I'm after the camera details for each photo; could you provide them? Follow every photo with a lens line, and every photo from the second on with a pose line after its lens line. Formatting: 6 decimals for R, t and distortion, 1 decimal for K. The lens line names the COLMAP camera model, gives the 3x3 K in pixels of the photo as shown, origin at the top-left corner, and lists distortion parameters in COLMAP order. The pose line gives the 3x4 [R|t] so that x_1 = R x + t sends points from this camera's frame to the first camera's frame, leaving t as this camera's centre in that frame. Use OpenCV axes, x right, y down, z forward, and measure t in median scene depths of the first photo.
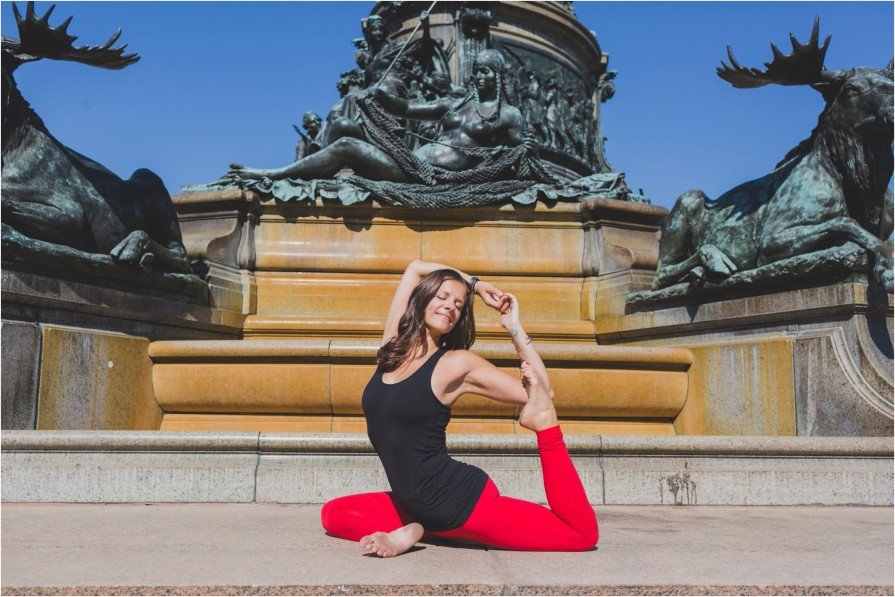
lens RADIAL K [[870.7, 0, 433.1], [0, 870.7, 297.3], [0, 0, 1]] dist [0.001219, 0.005923]
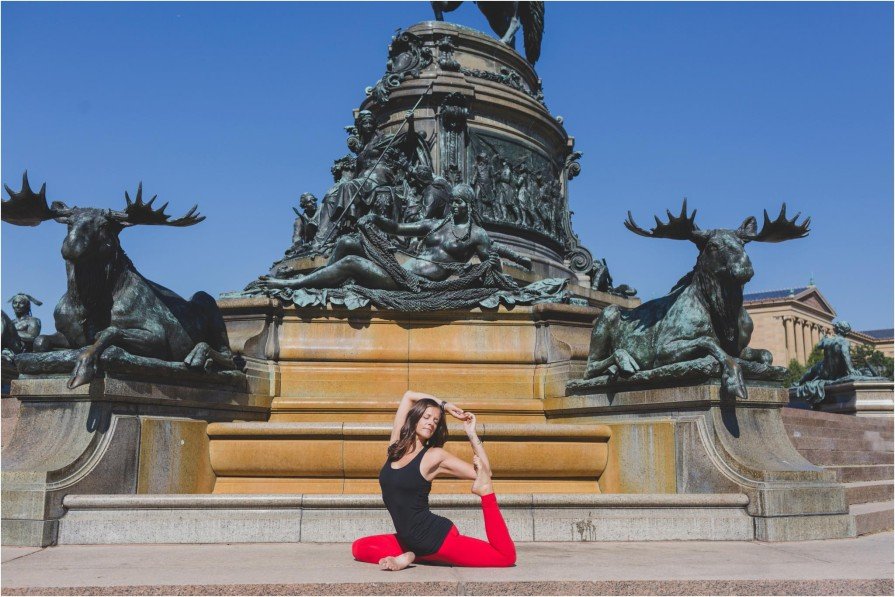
lens RADIAL K [[867.0, 0, 447.5], [0, 867.0, 298.5], [0, 0, 1]] dist [0.007073, 0.012938]
pose [[0.999336, 0.000056, 0.036442, -0.004542], [0.001720, 0.998813, -0.048685, -0.074291], [-0.036401, 0.048715, 0.998149, -0.351302]]
